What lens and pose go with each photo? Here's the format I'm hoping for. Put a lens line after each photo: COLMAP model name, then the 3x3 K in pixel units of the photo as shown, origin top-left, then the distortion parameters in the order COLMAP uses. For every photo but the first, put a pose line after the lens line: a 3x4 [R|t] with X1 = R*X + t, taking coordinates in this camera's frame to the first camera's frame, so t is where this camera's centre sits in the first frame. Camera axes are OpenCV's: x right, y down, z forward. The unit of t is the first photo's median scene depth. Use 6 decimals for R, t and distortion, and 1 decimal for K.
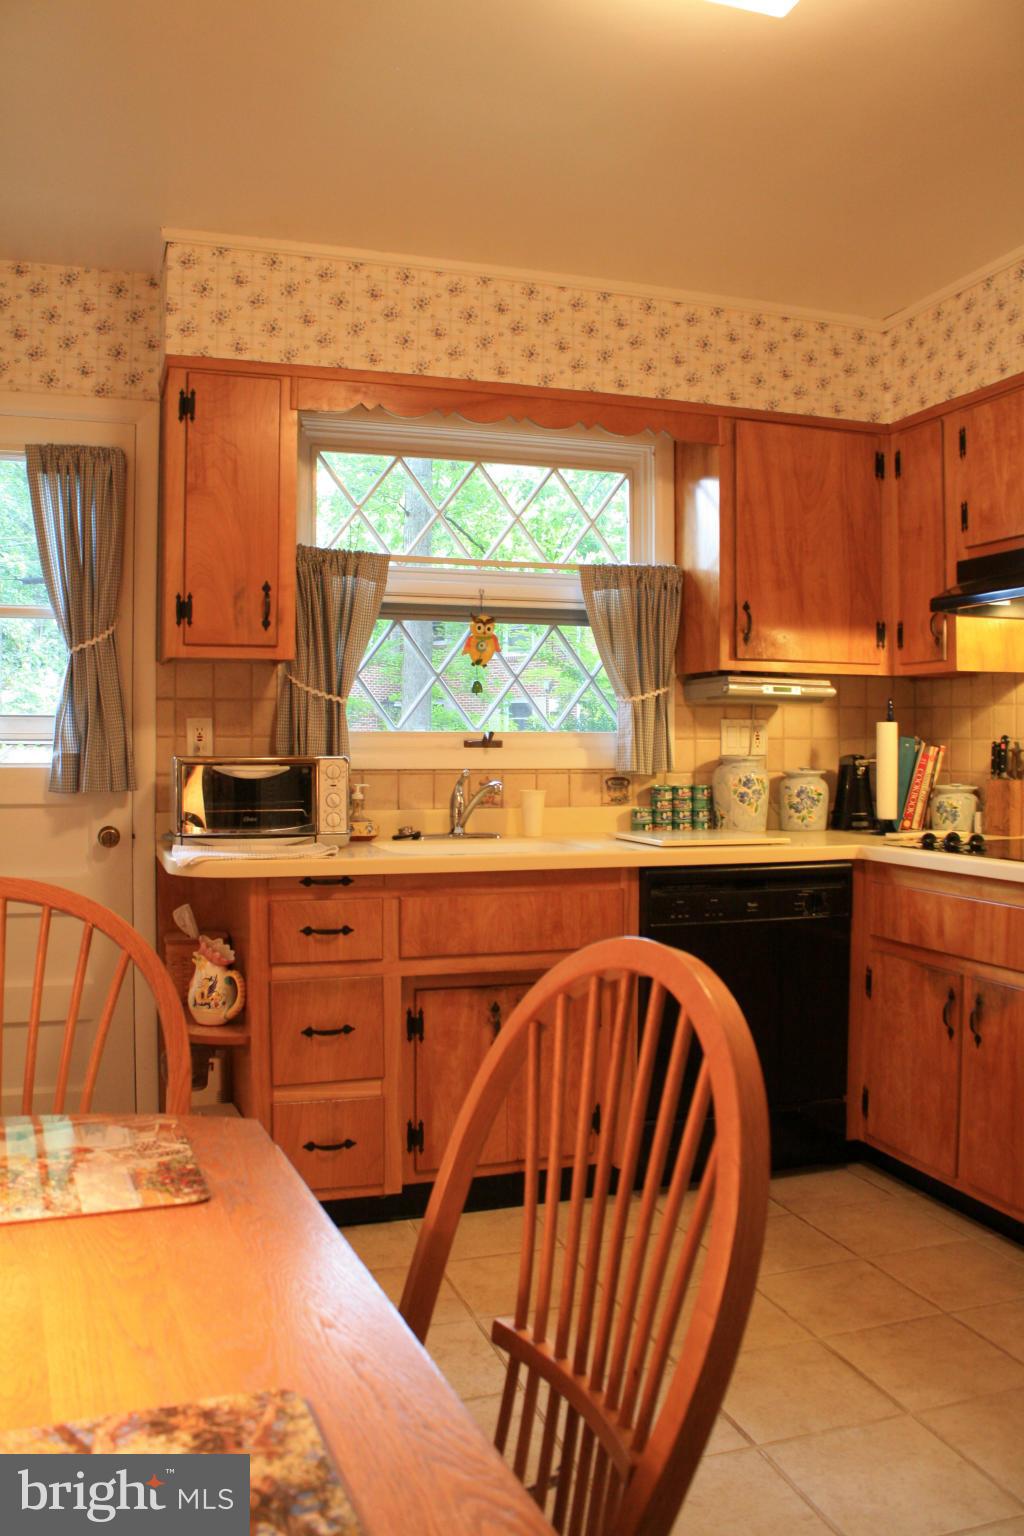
lens RADIAL K [[1286.1, 0, 512.0], [0, 1286.1, 768.0], [0, 0, 1]] dist [-0.170869, 0.156165]
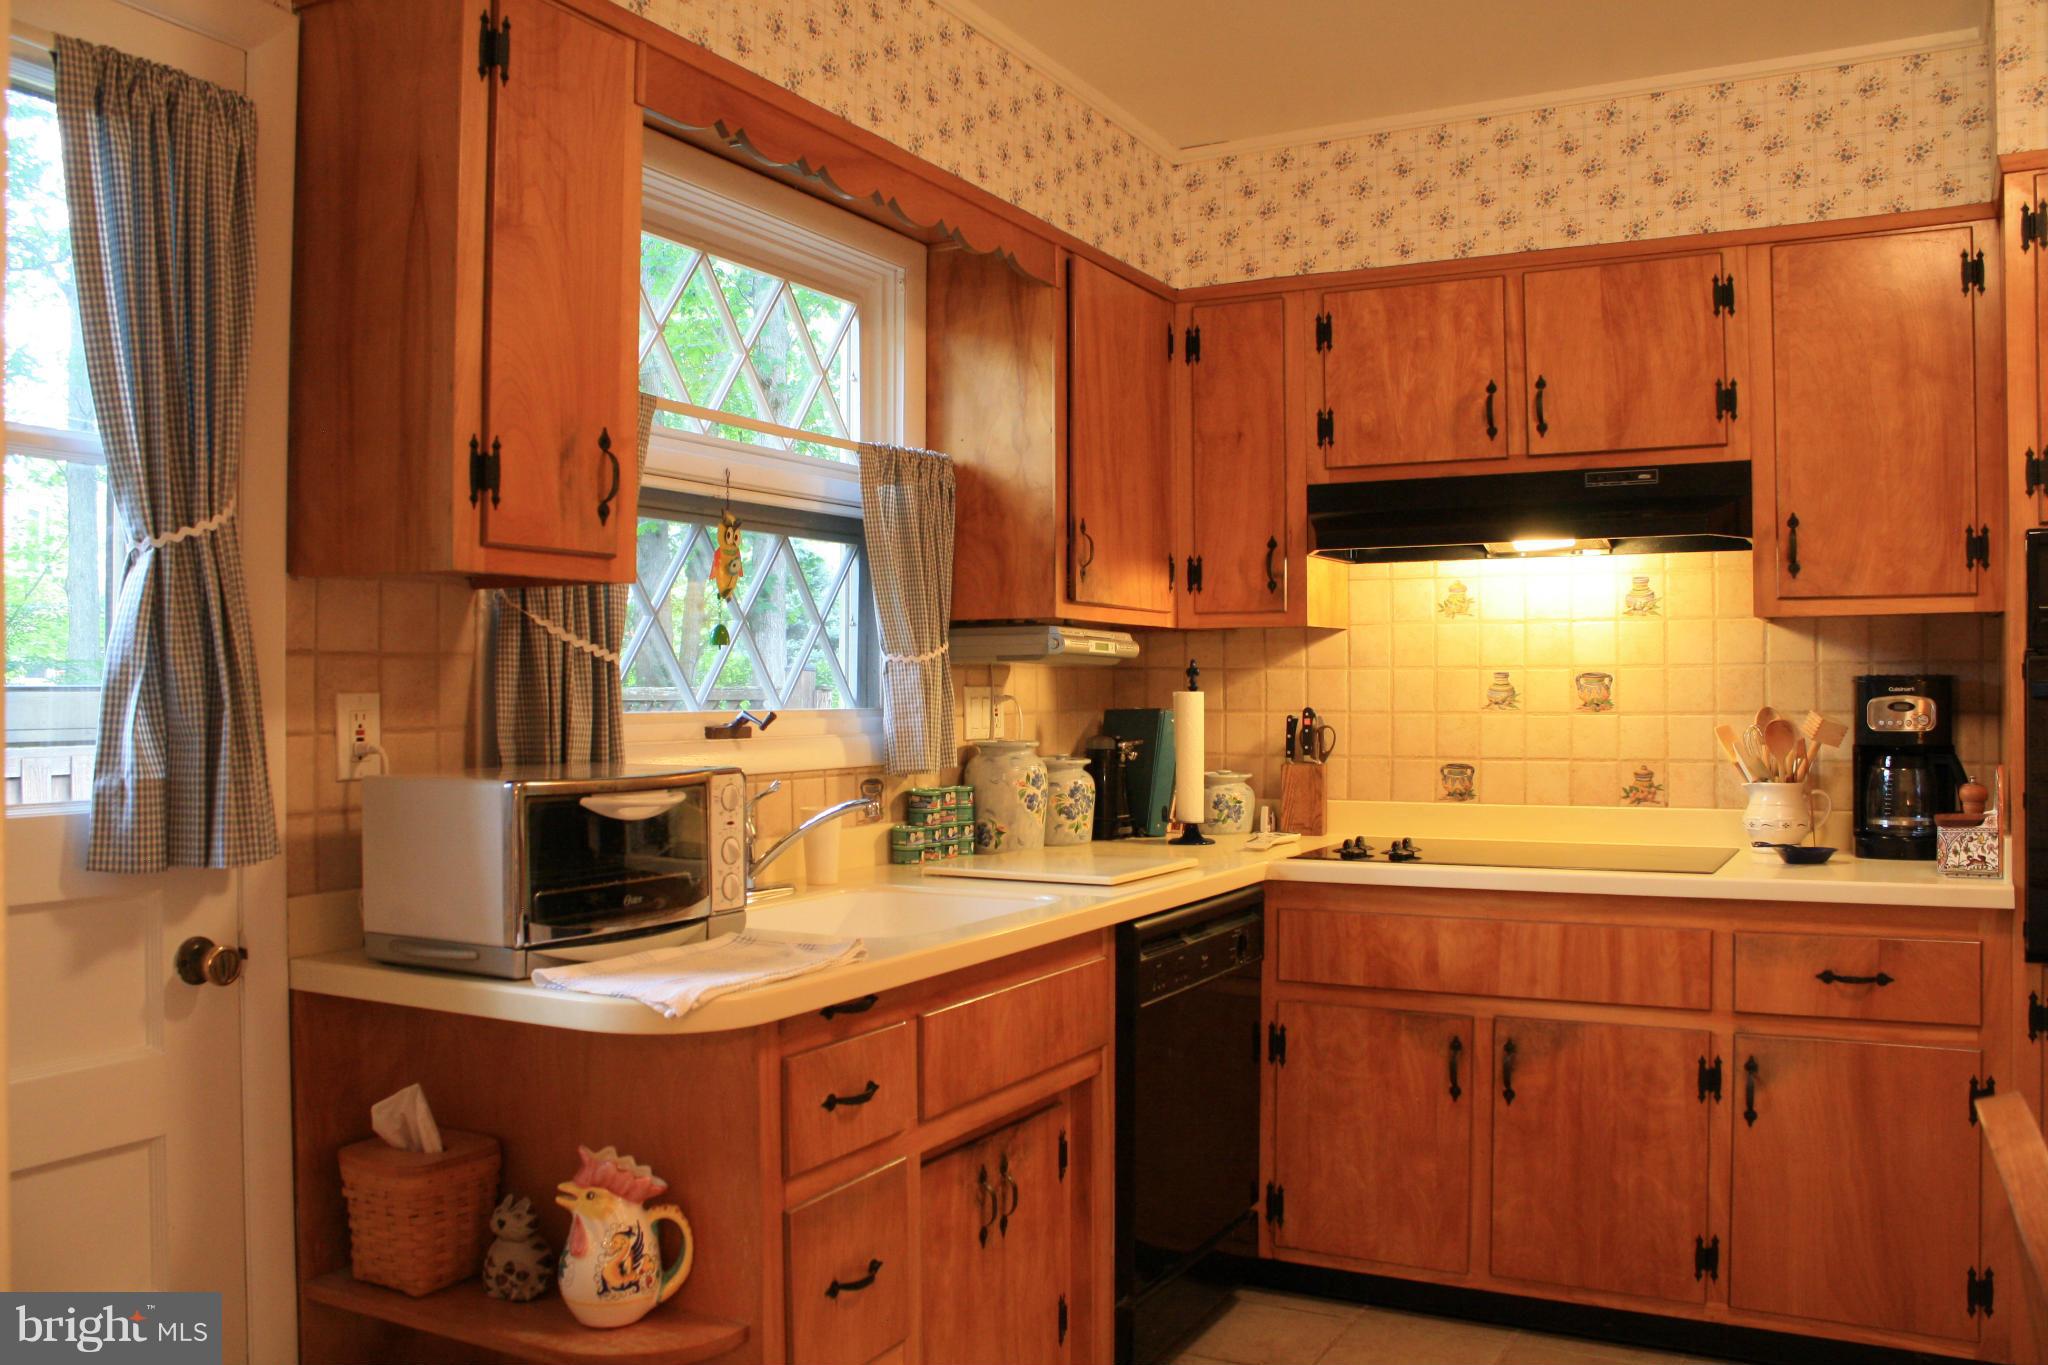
lens RADIAL K [[1714.9, 0, 1025.3], [0, 1714.9, 700.8], [0, 0, 1]] dist [-0.170869, 0.156165]
pose [[0.723932, -0.008542, 0.689819, -0.506352], [0.016926, 0.999842, -0.005383, -0.029284], [-0.689664, 0.015573, 0.723962, 0.373153]]
